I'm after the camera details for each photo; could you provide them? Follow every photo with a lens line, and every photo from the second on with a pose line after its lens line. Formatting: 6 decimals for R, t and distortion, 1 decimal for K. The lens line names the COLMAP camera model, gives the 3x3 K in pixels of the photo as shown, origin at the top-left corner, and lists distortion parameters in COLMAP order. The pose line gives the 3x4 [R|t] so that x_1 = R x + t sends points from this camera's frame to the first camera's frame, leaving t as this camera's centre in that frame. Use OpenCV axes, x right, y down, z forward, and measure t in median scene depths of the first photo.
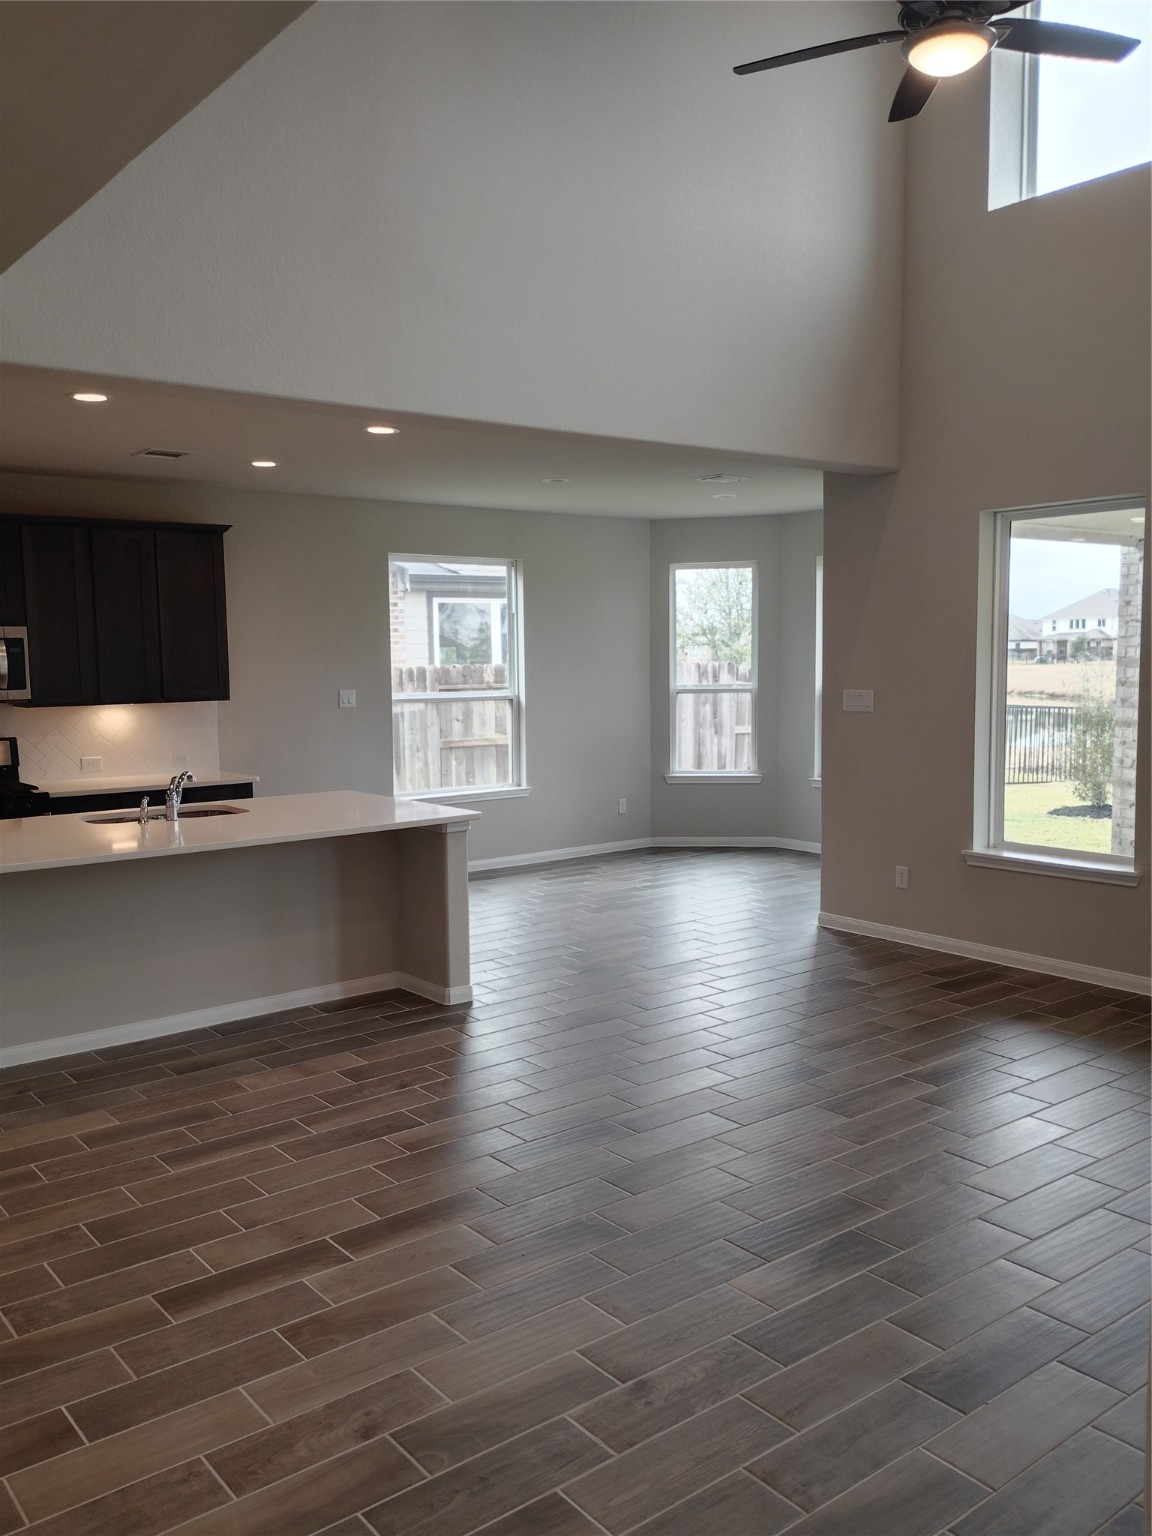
lens RADIAL K [[1273.7, 0, 576.0], [0, 1273.7, 768.0], [0, 0, 1]] dist [0.068961, -0.083878]
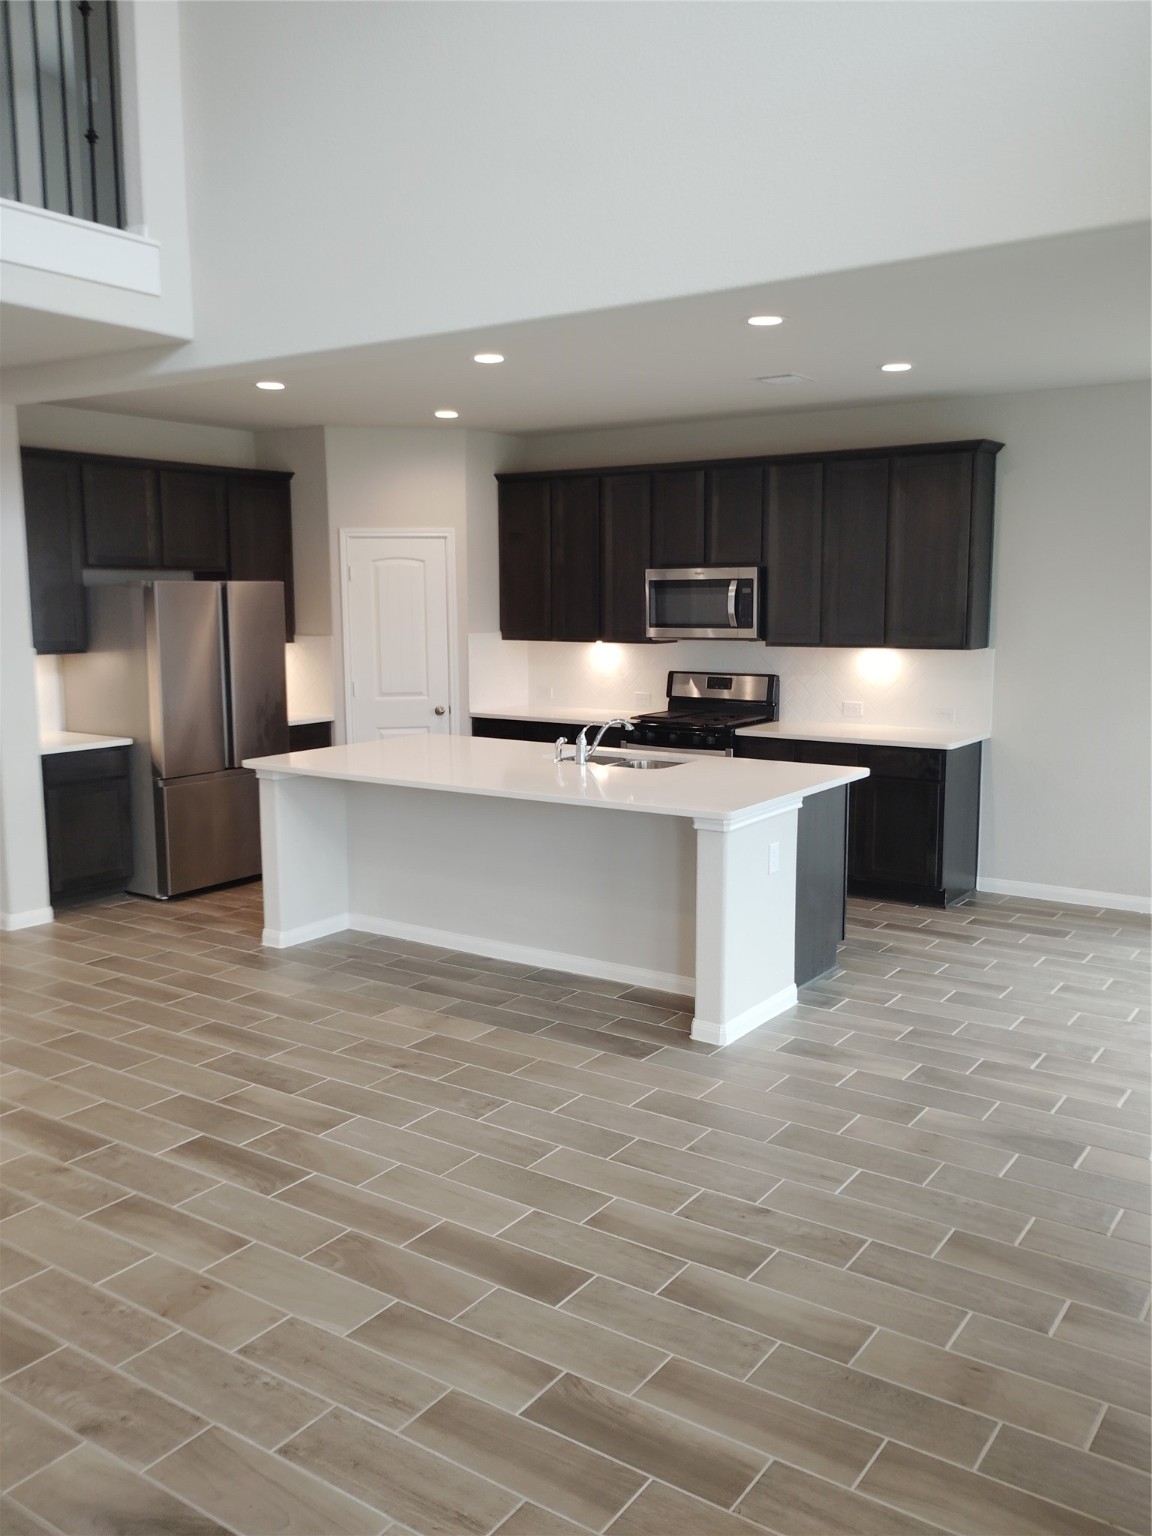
lens RADIAL K [[1273.7, 0, 576.0], [0, 1273.7, 768.0], [0, 0, 1]] dist [0.068961, -0.083878]
pose [[0.297969, 0.143587, -0.943714, 0.632382], [-0.086819, 0.988601, 0.123005, -0.079141], [0.950619, 0.045281, 0.307039, 0.686794]]
